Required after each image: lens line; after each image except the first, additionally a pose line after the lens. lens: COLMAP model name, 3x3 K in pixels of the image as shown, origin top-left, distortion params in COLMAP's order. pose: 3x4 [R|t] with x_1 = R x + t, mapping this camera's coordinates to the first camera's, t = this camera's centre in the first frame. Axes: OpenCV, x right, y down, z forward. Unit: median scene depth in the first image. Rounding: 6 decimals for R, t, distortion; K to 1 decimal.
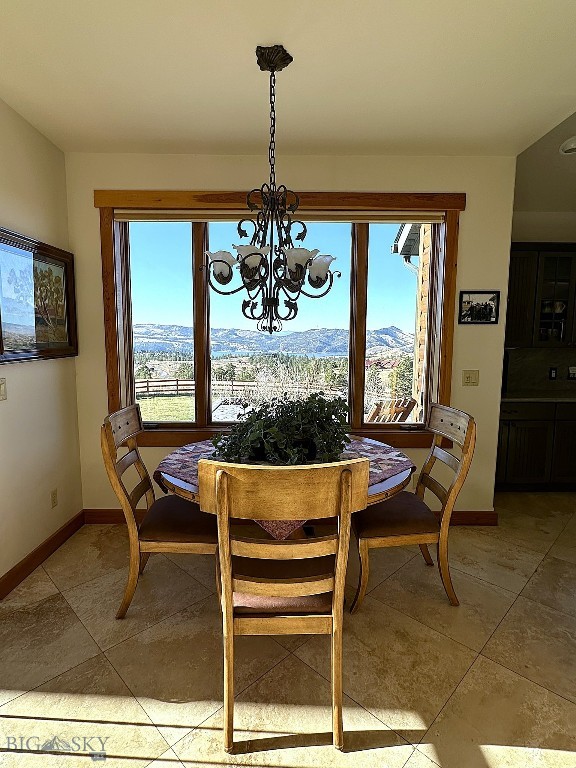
lens RADIAL K [[400.2, 0, 288.0], [0, 400.2, 384.0], [0, 0, 1]] dist [-0.001025, -0.000155]
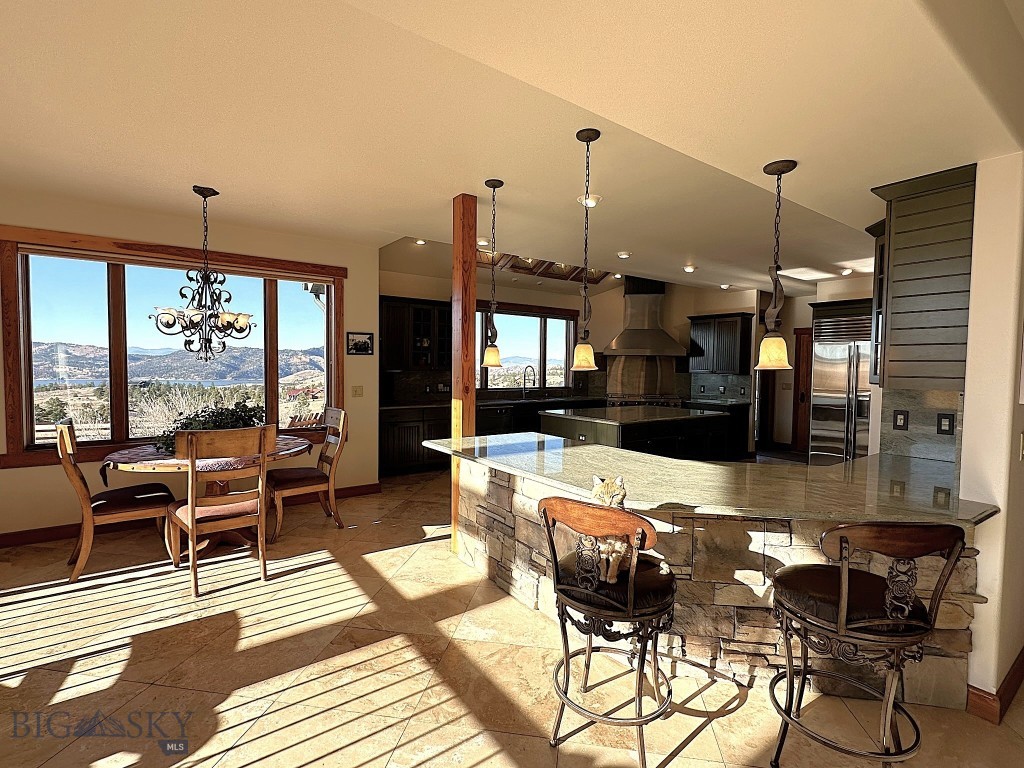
lens RADIAL K [[477.6, 0, 503.6], [0, 477.6, 386.7], [0, 0, 1]] dist [-0.001321, -0.000183]
pose [[0.819119, -0.022184, 0.573194, -0.109214], [0.056320, 0.997534, -0.041877, 0.074319], [-0.570852, 0.066585, 0.818349, -0.765560]]
